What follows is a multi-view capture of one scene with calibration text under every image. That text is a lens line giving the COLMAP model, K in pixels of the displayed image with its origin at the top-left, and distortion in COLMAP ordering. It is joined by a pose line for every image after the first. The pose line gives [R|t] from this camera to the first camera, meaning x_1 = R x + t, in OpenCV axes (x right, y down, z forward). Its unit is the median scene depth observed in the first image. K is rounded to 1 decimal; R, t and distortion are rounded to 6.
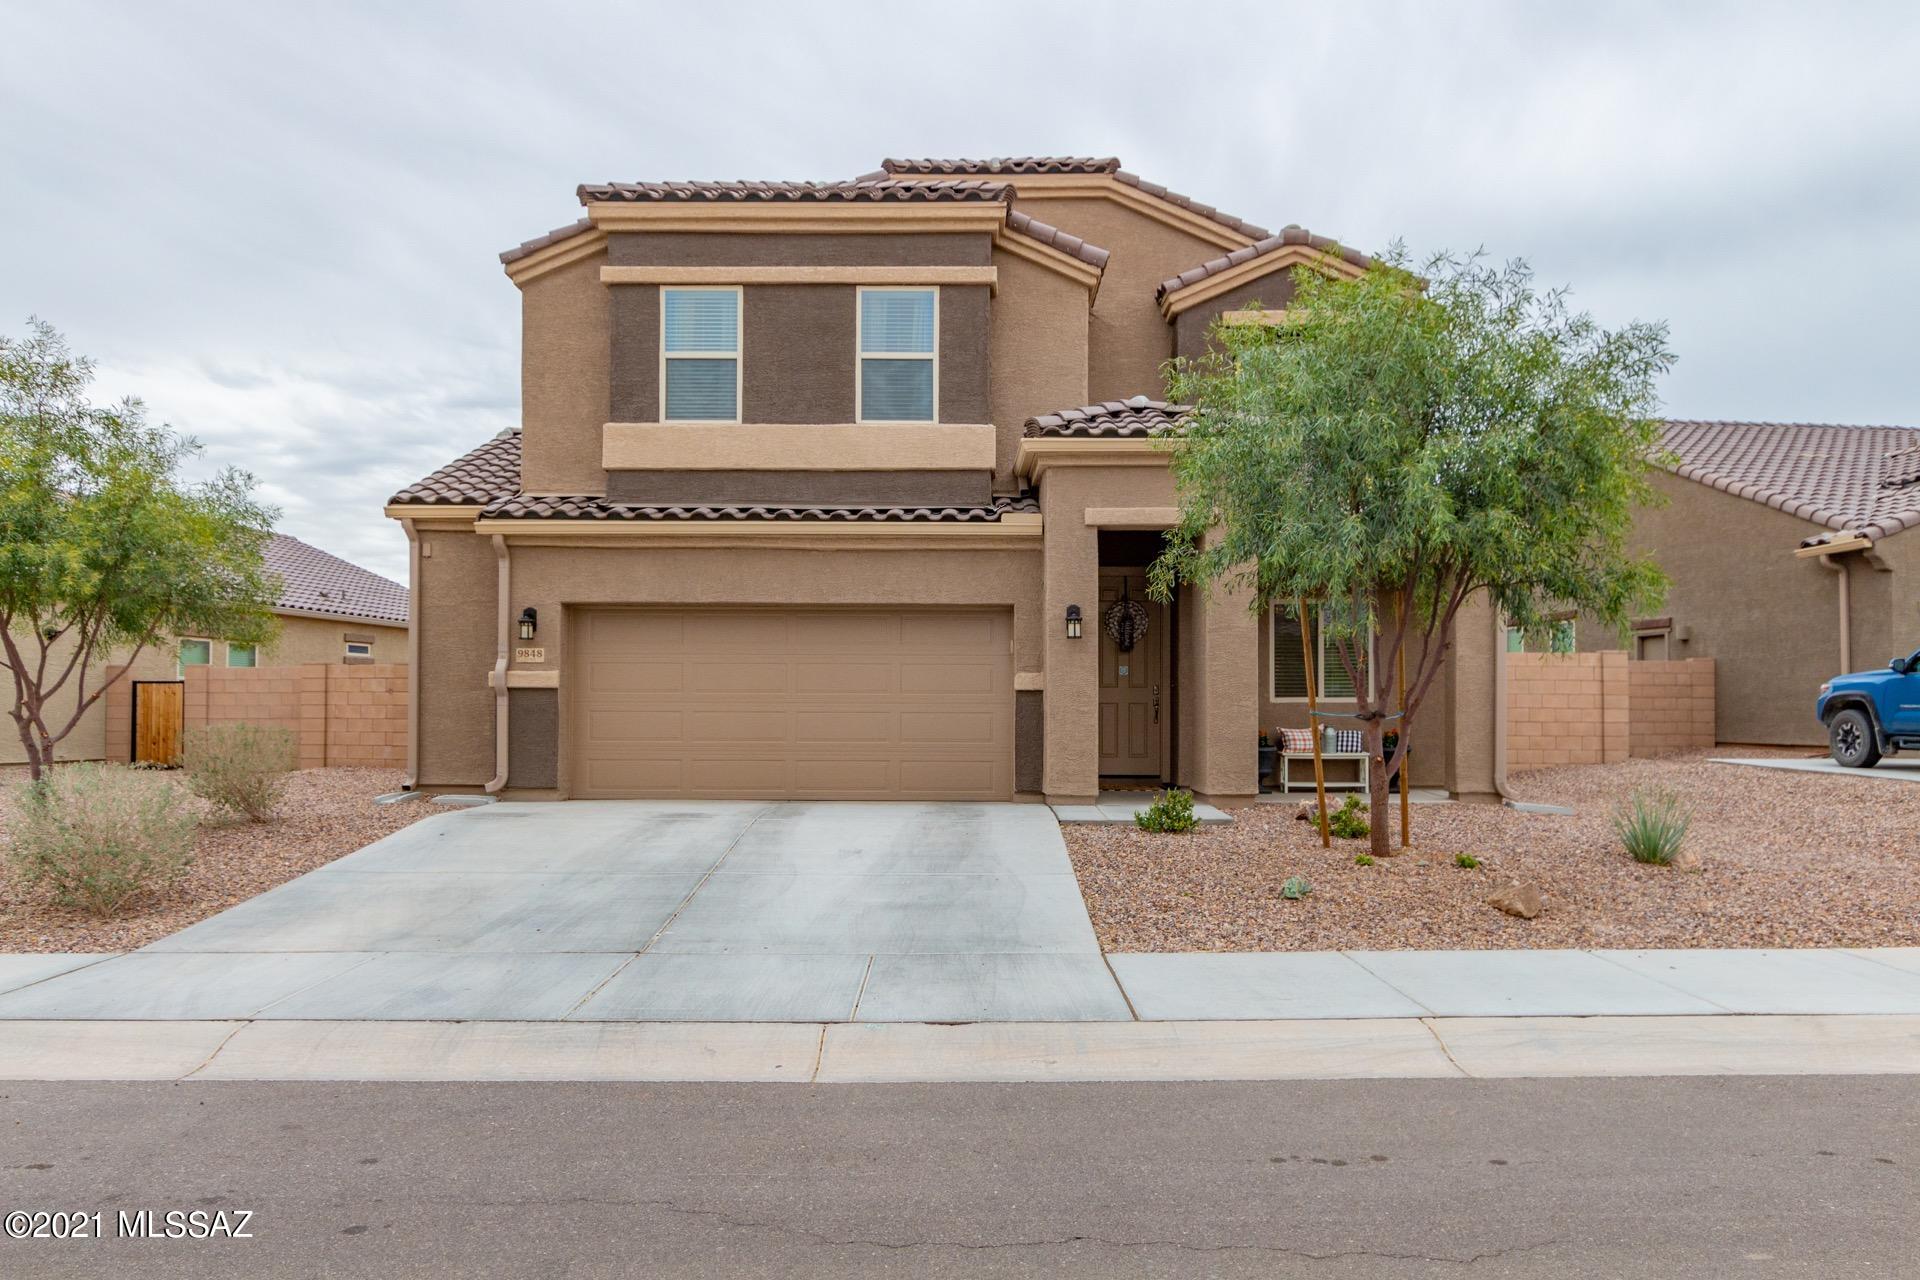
lens RADIAL K [[1283.8, 0, 960.5], [0, 1283.8, 662.6], [0, 0, 1]] dist [-0.002247, -0.001066]
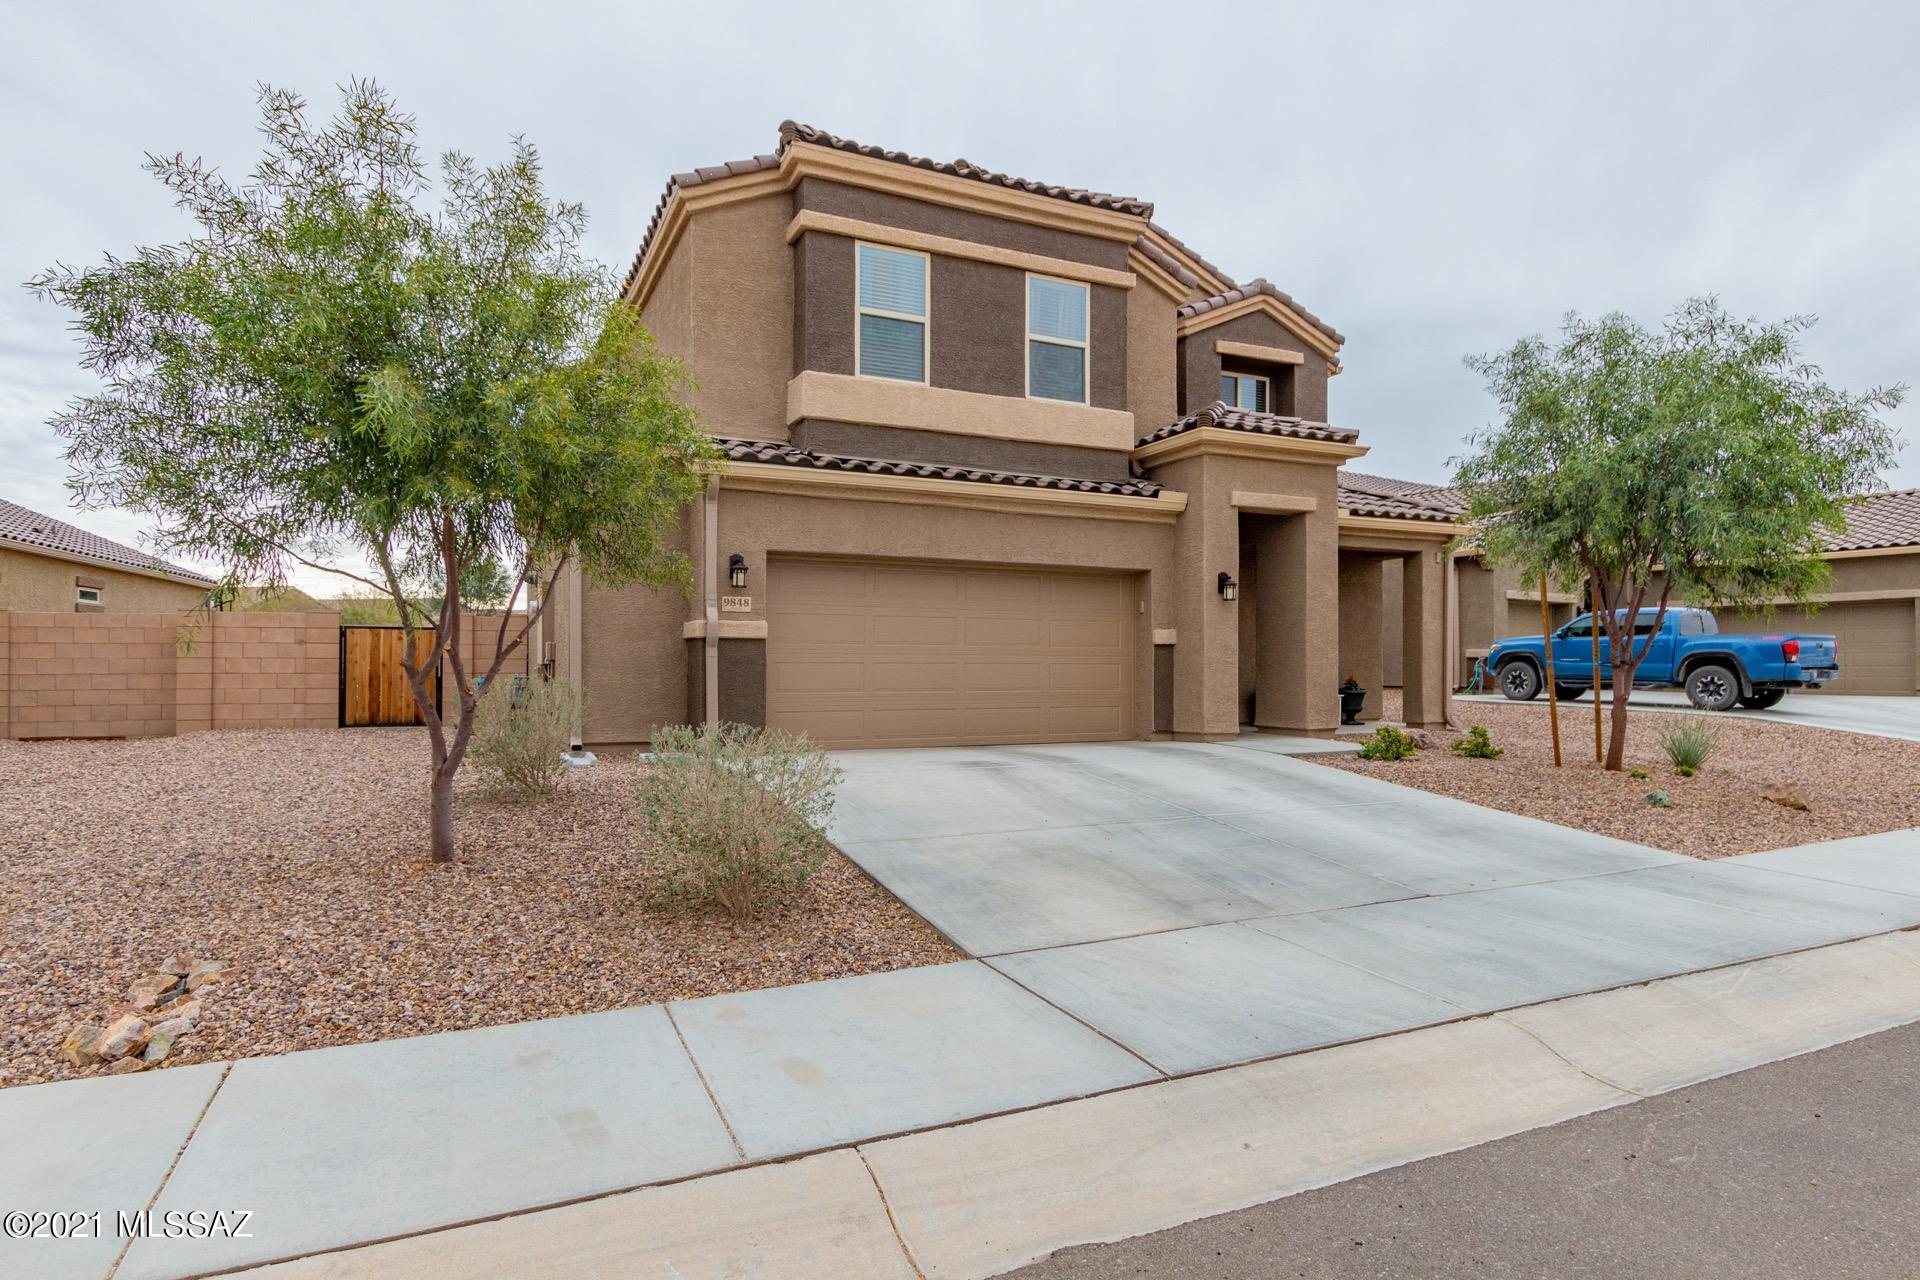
lens RADIAL K [[1036.9, 0, 960.0], [0, 1036.9, 640.0], [0, 0, 1]] dist [0.002661, 0.000908]
pose [[0.901937, 0.008780, 0.431777, -0.508669], [-0.013930, 0.999865, 0.008767, 0.011652], [-0.431642, -0.013922, 0.901938, 0.227743]]
